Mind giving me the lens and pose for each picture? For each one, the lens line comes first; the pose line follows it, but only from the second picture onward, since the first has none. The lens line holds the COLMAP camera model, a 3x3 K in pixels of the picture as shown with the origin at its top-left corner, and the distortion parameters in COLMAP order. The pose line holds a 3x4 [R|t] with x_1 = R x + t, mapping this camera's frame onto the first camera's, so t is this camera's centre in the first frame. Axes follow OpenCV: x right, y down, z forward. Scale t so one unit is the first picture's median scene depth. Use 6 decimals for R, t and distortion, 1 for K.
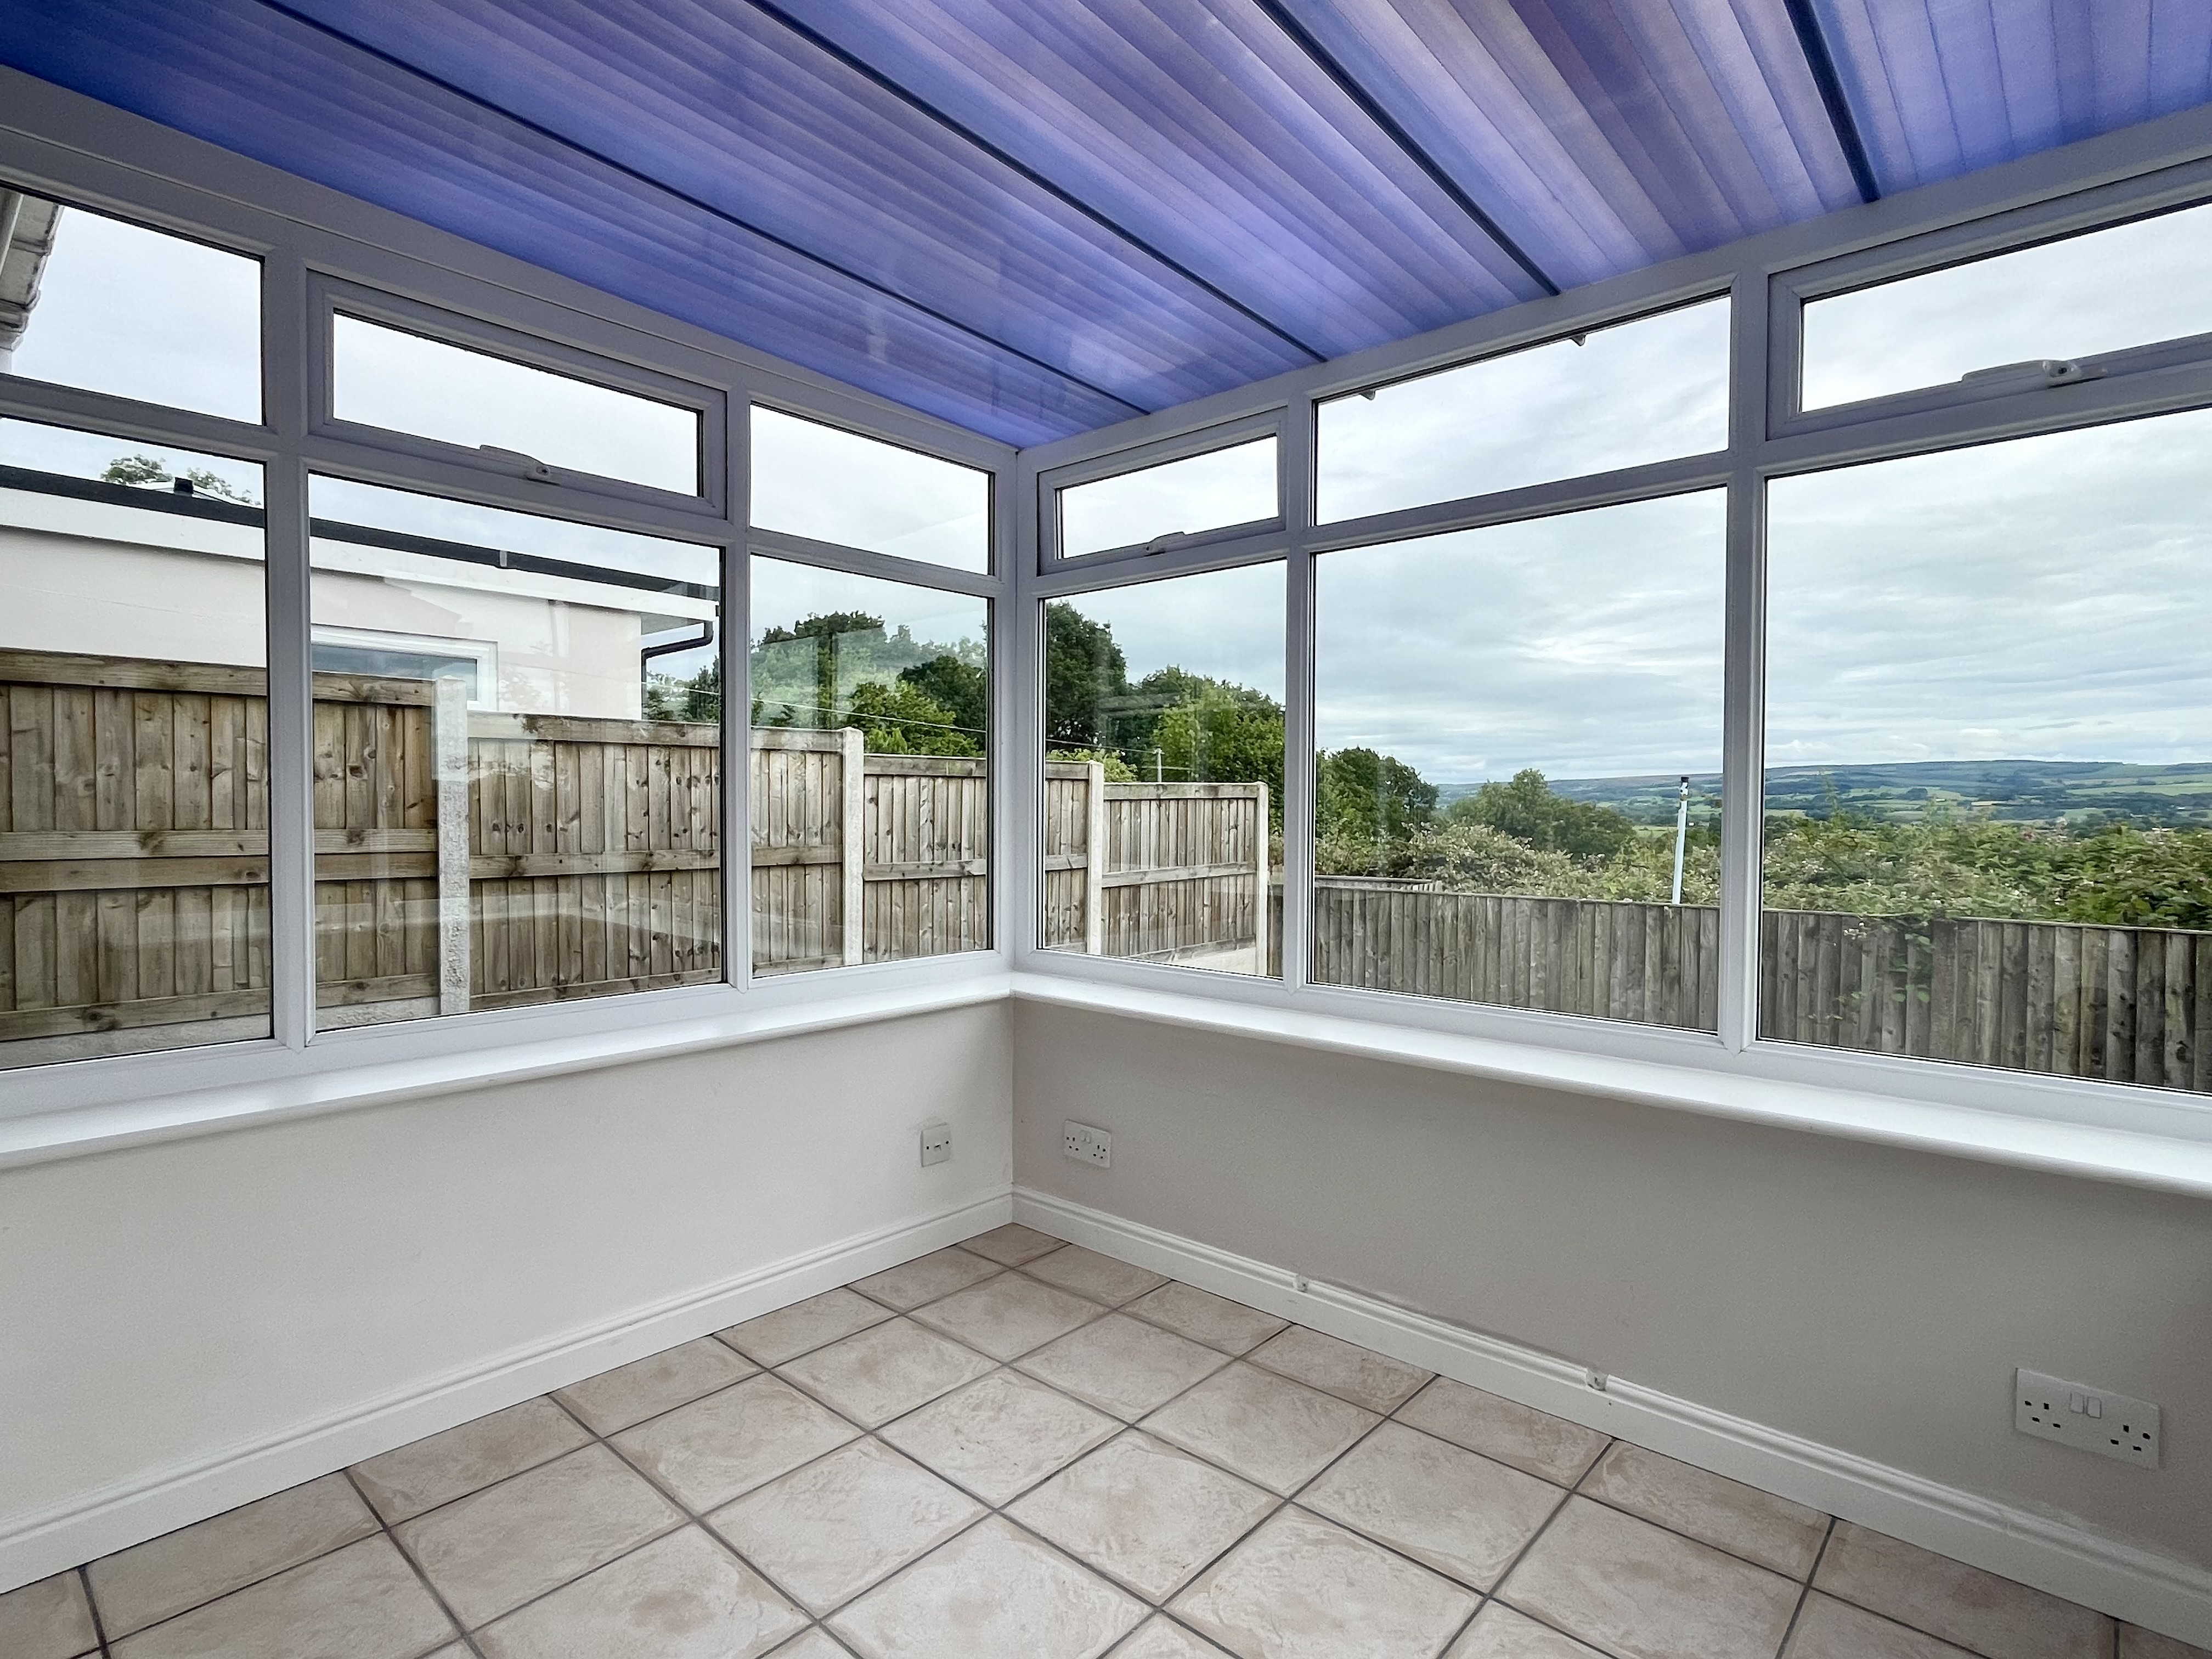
lens RADIAL K [[1134.1, 0, 1106.0], [0, 1134.1, 829.5], [0, 0, 1]] dist [-0.000486, -0.000126]
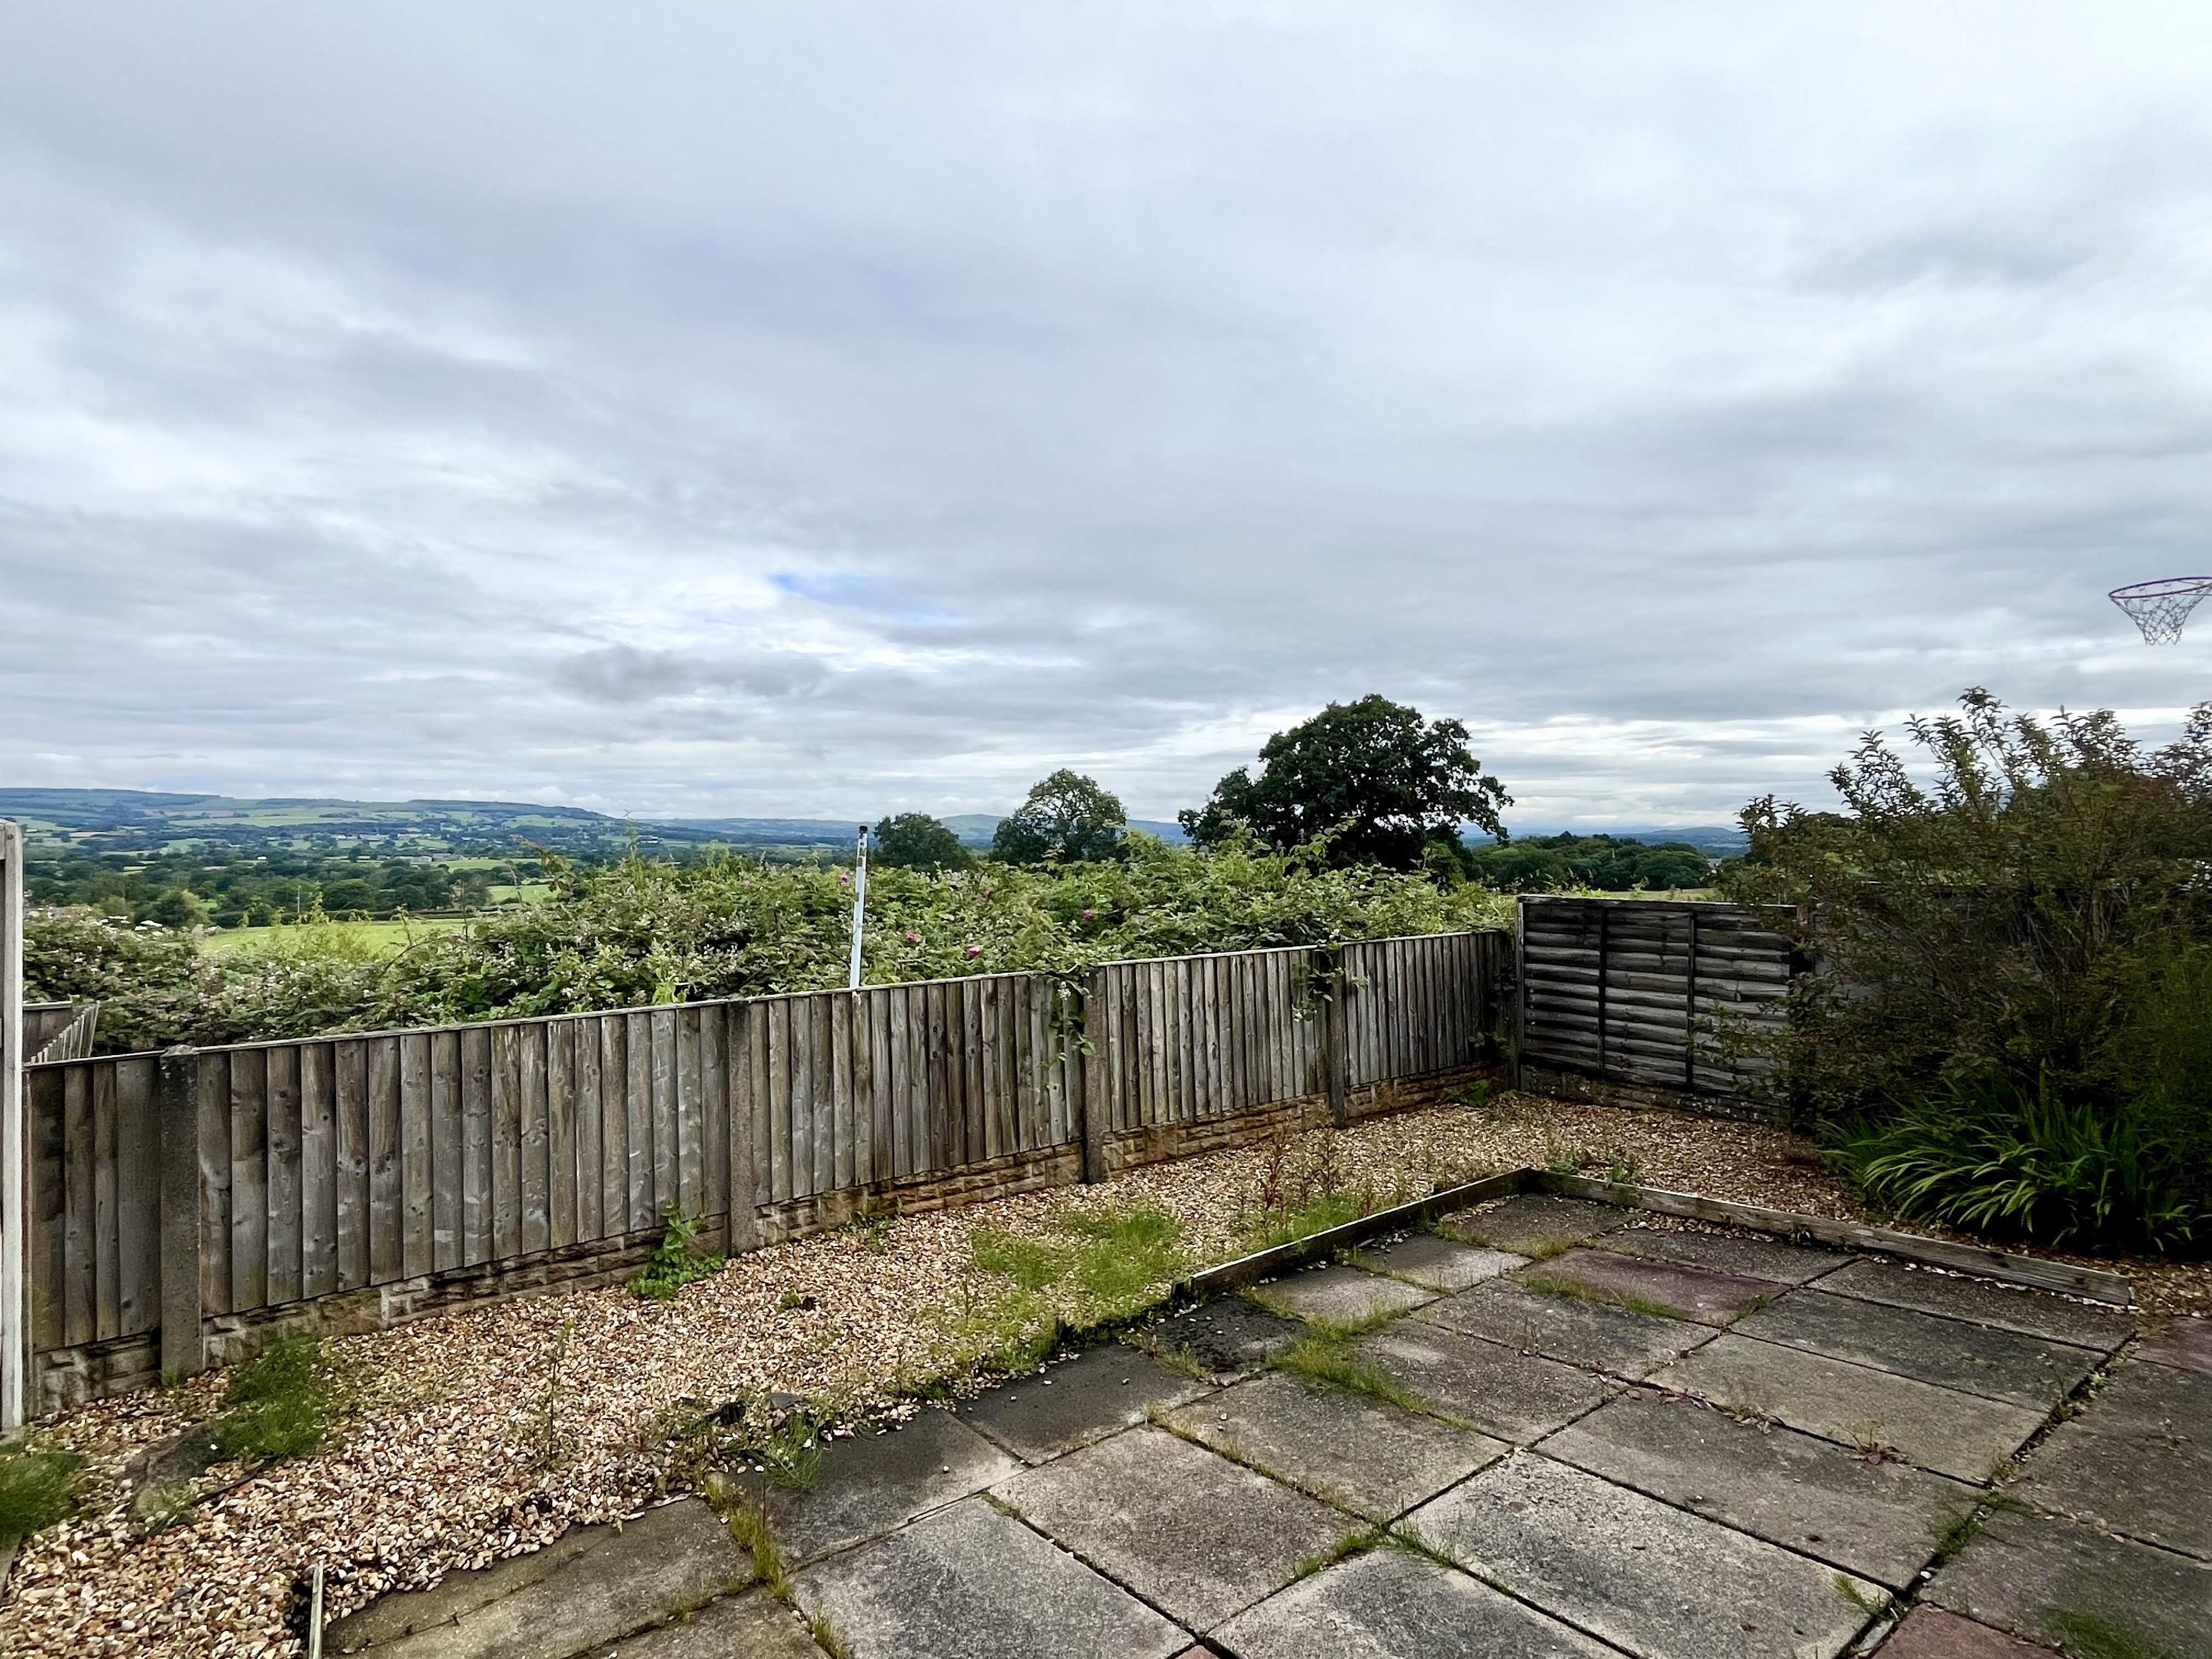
lens RADIAL K [[1134.1, 0, 1106.0], [0, 1134.1, 829.5], [0, 0, 1]] dist [-0.000486, -0.000126]
pose [[0.163097, 0.003870, 0.986602, -0.221983], [0.022669, 0.999714, -0.007669, -0.030049], [-0.986350, 0.023616, 0.162963, 0.618496]]
